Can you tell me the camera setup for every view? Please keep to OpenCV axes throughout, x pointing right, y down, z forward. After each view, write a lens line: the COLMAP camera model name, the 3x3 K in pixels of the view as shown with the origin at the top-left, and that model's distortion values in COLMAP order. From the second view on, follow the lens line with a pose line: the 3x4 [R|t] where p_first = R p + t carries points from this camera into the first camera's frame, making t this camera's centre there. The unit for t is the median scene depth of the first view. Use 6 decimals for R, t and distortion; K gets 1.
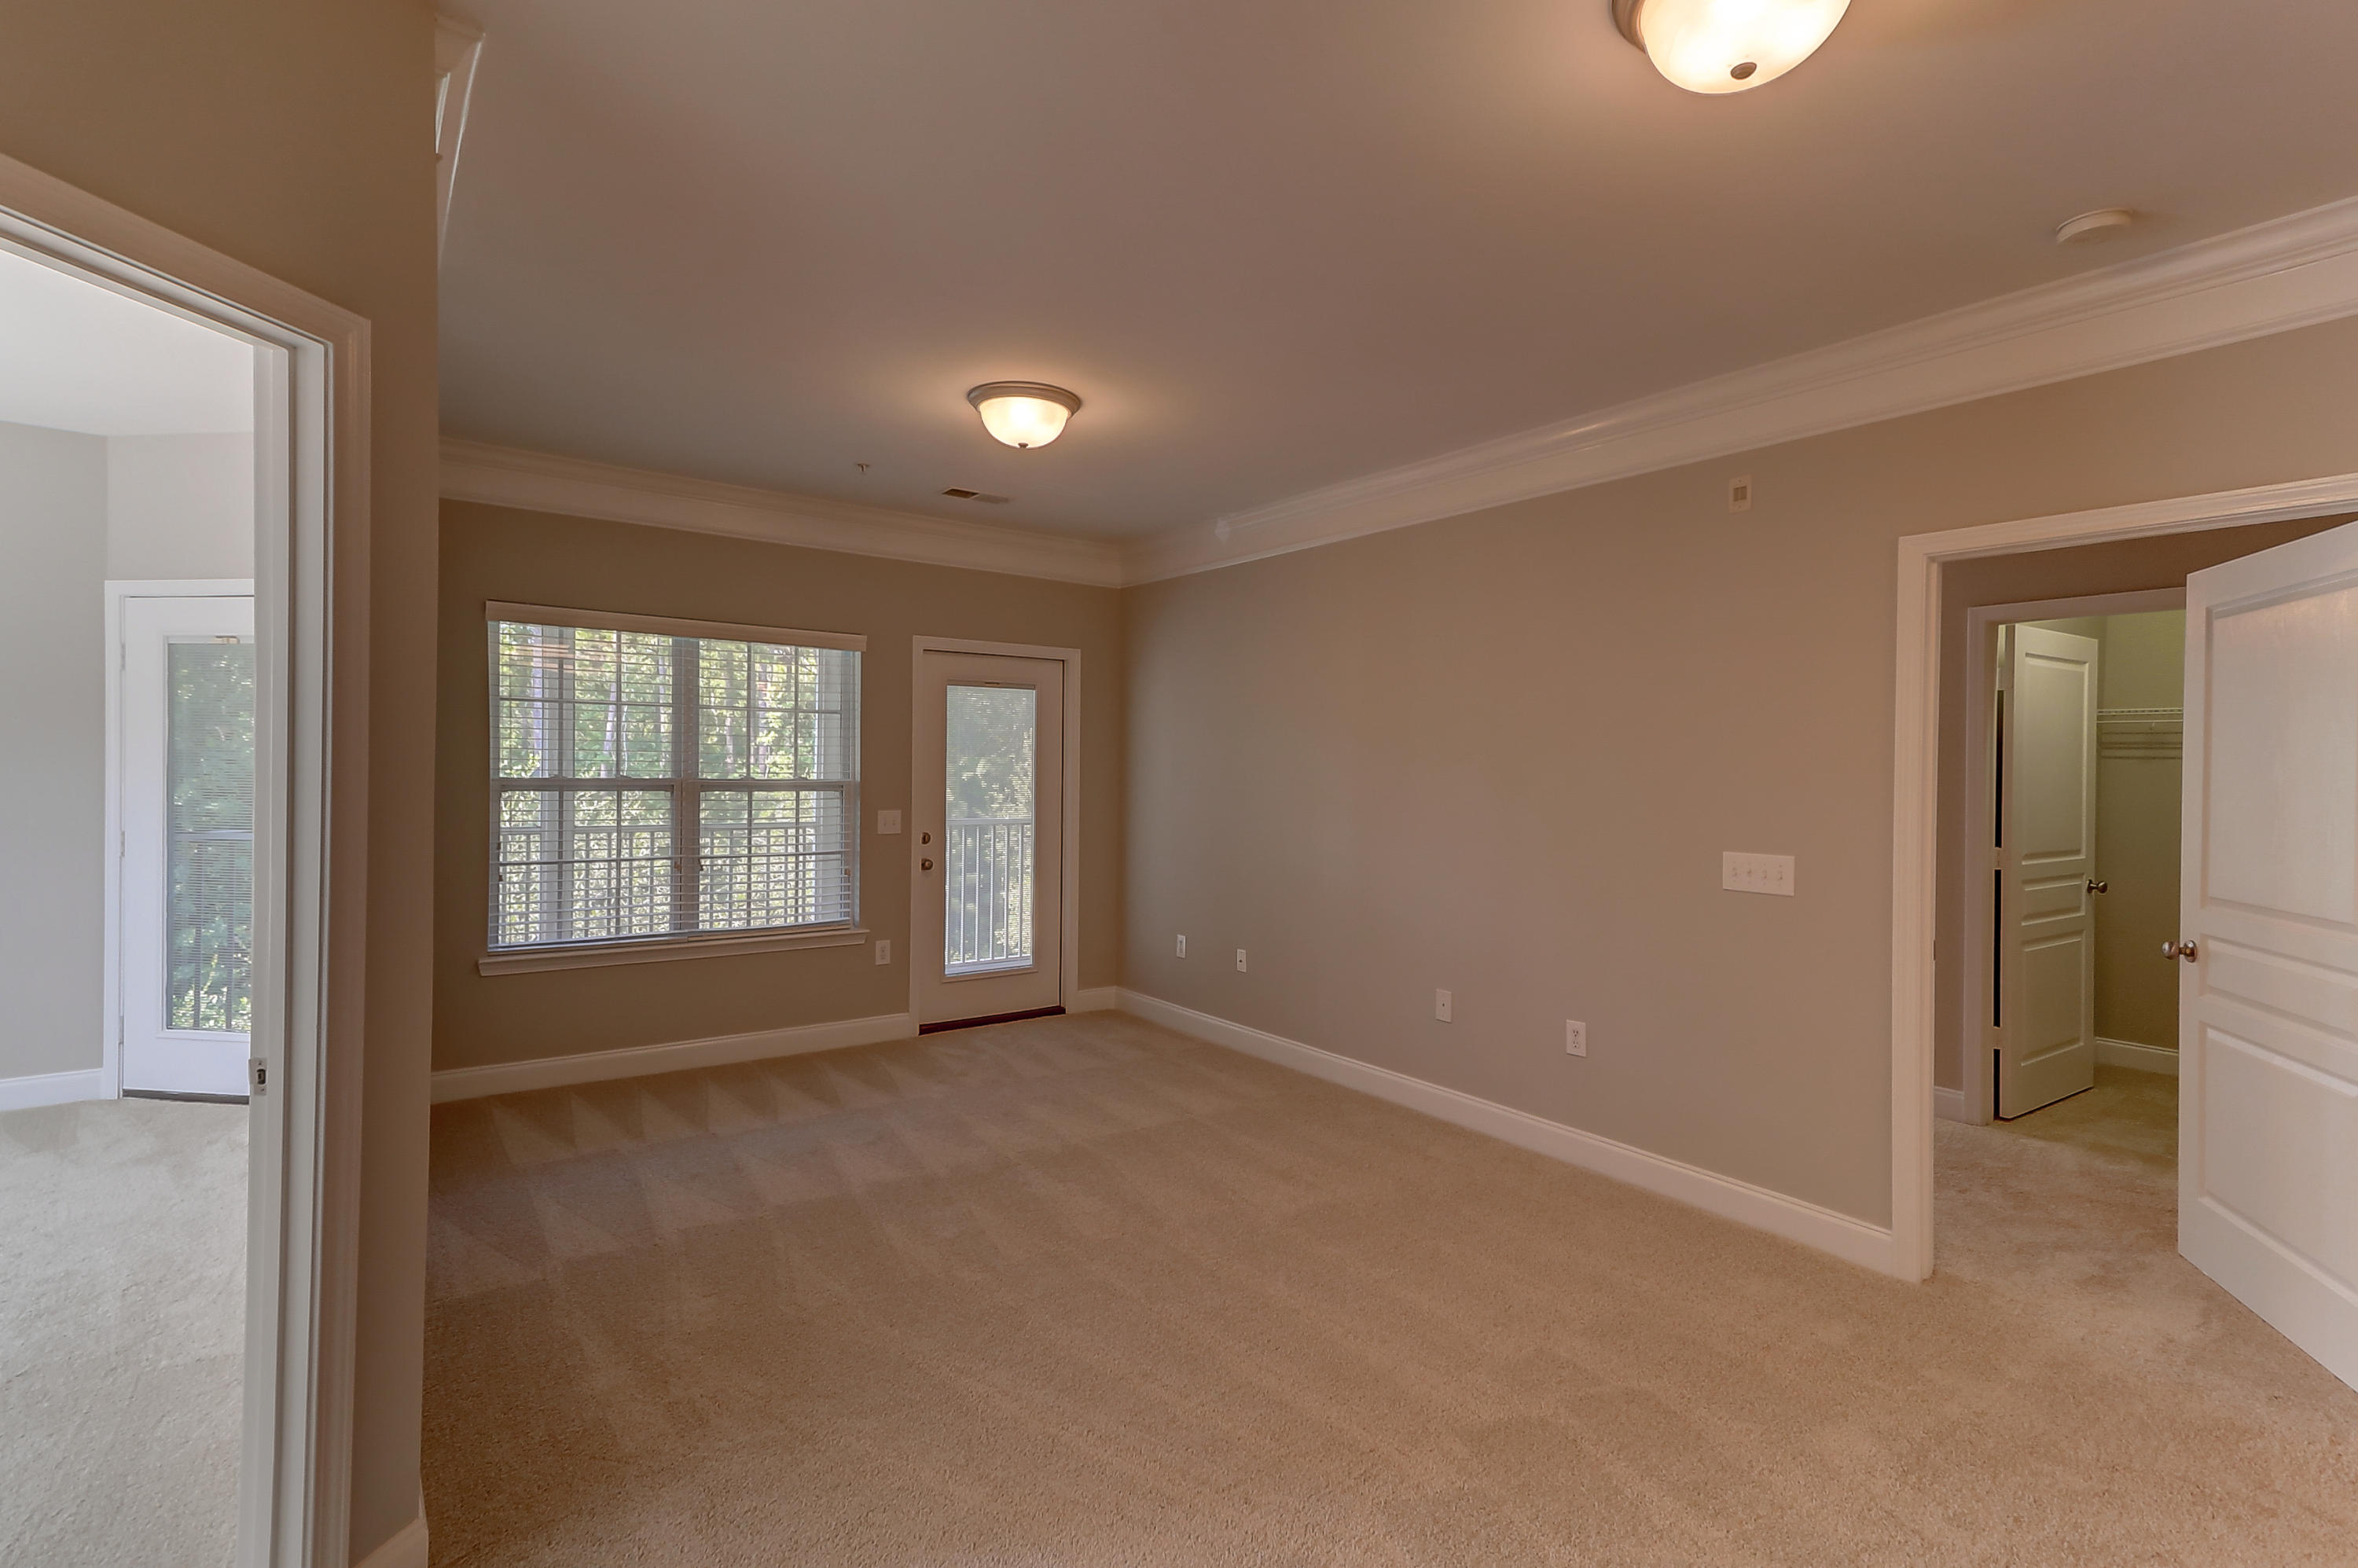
lens RADIAL K [[1107.4, 0, 1168.3], [0, 1107.4, 772.8], [0, 0, 1]] dist [0.028468, -0.001396]
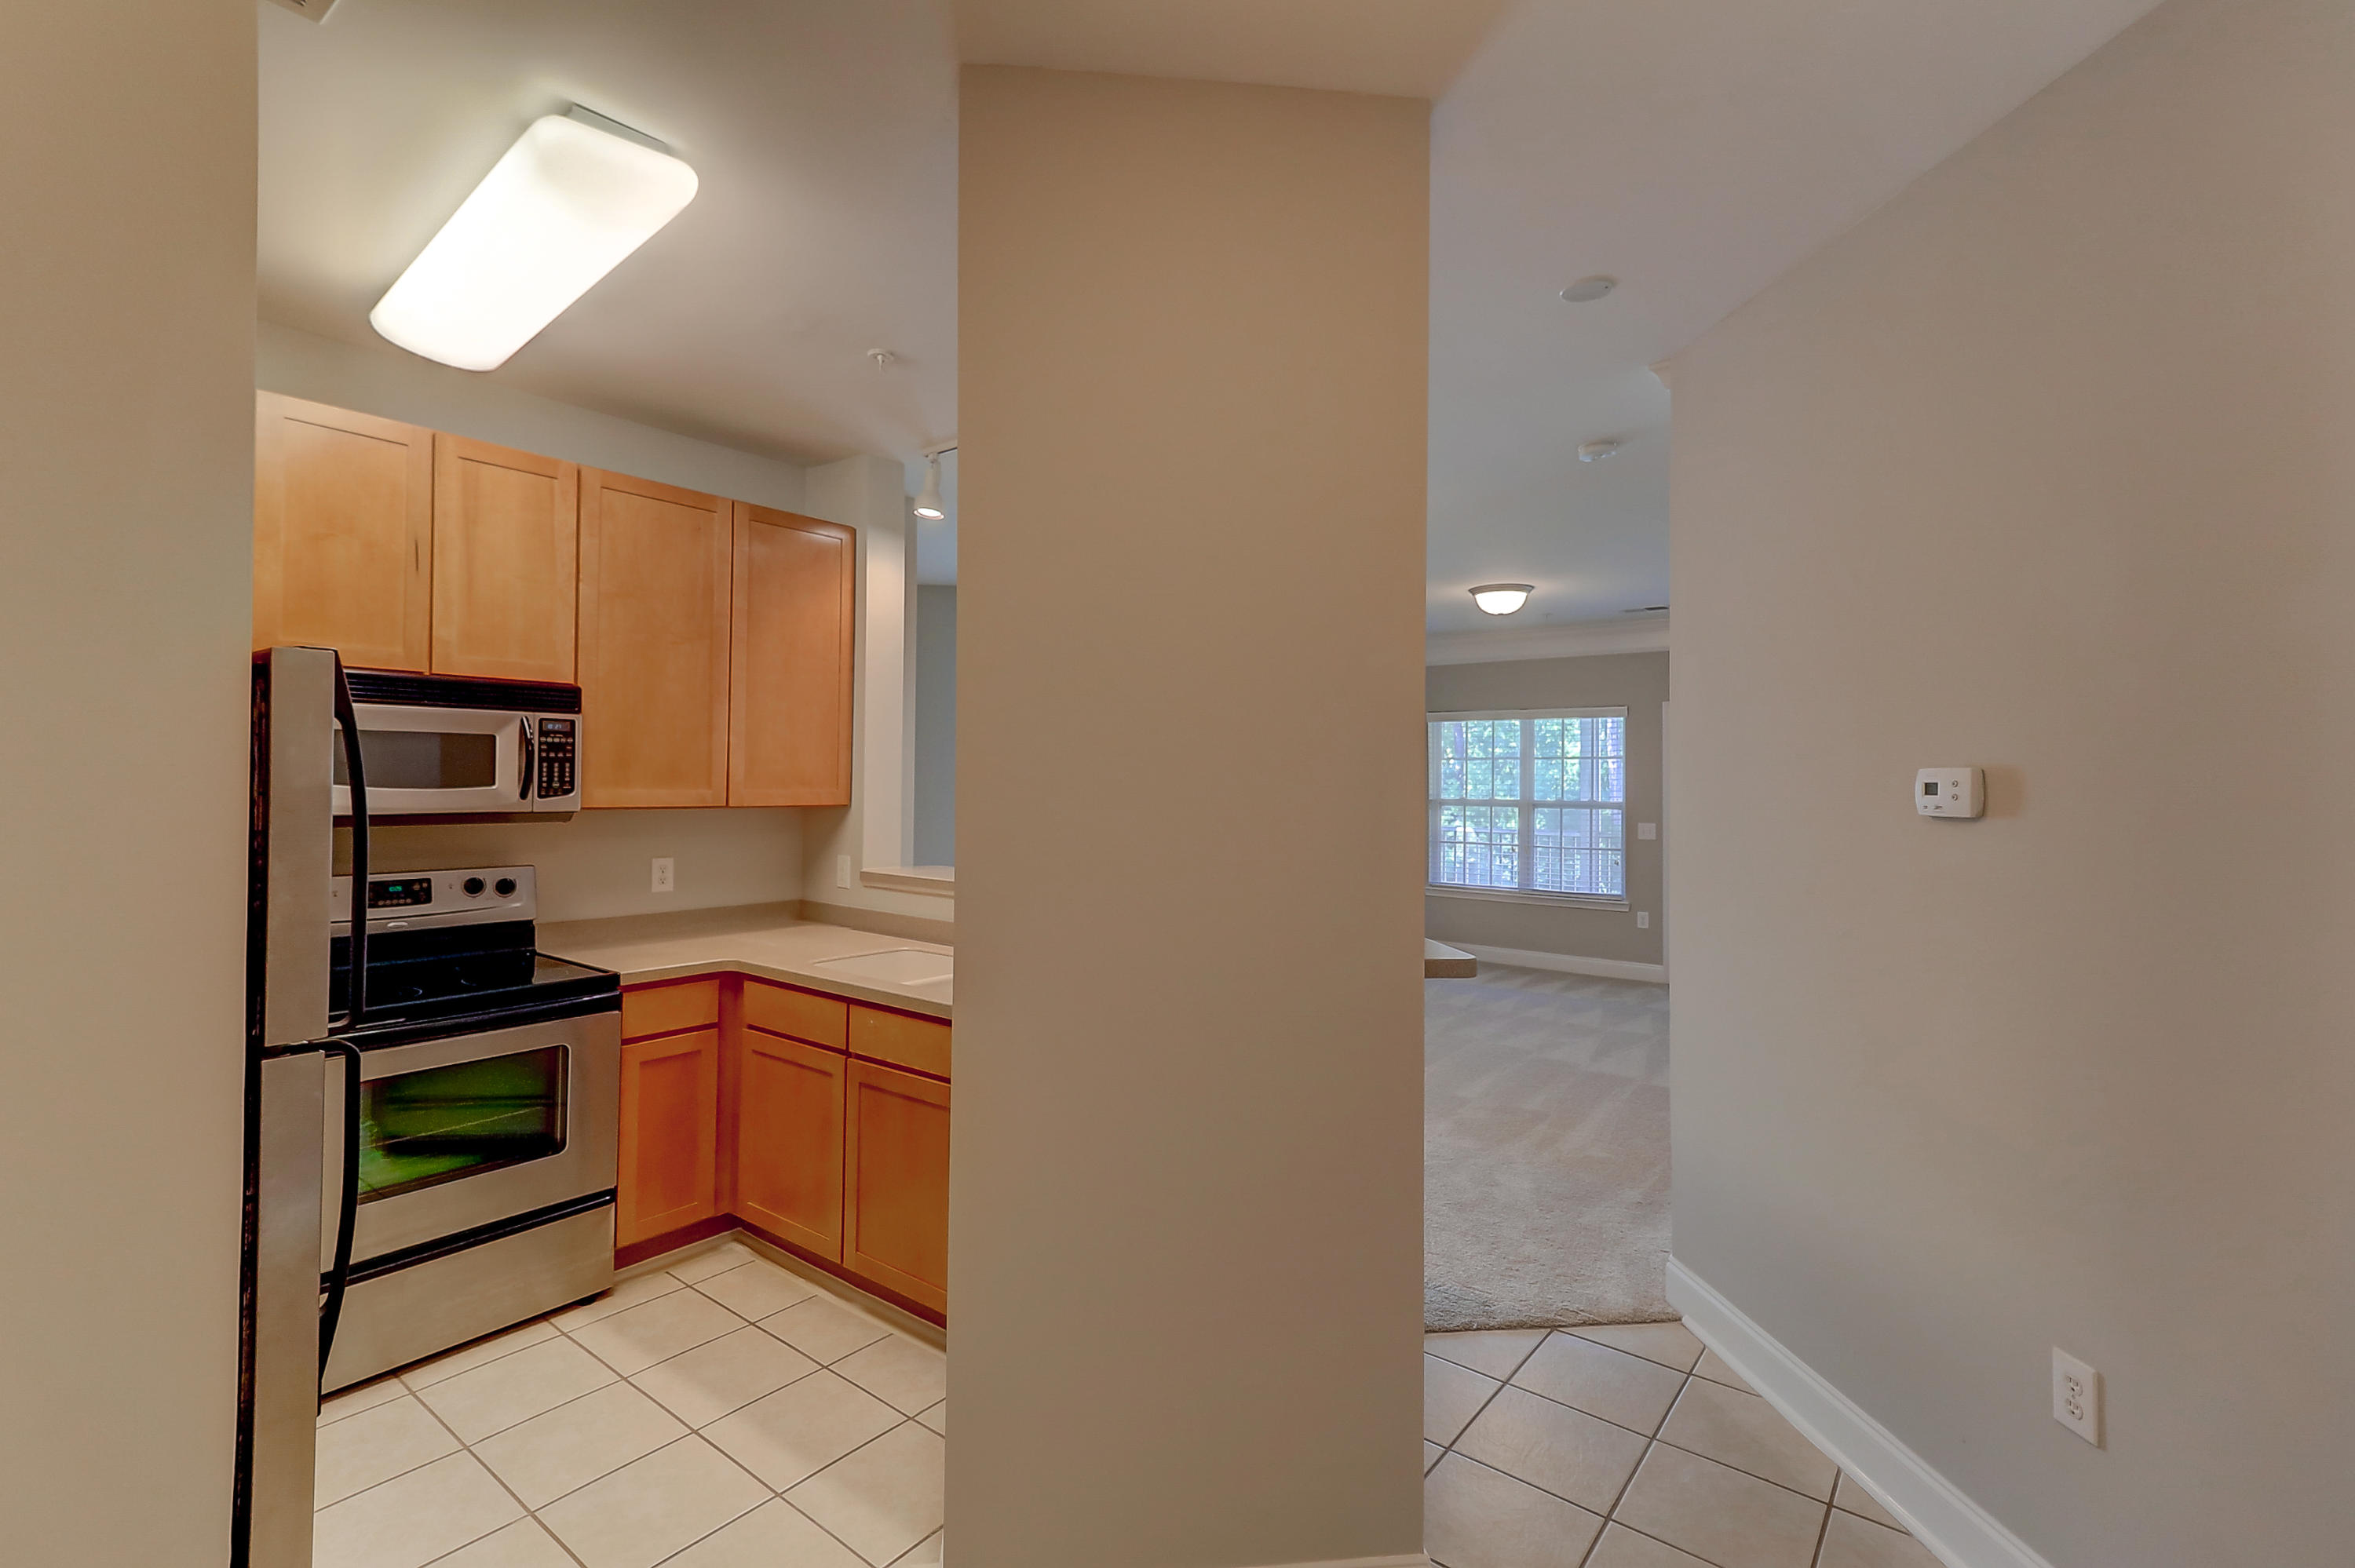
lens RADIAL K [[1072.4, 0, 1163.6], [0, 1072.4, 769.0], [0, 0, 1]] dist [0.026755, -0.001700]
pose [[0.265569, -0.024411, -0.963783, 1.104949], [-0.010747, 0.999542, -0.028278, 0.010504], [0.964032, 0.017868, 0.265185, 0.005685]]
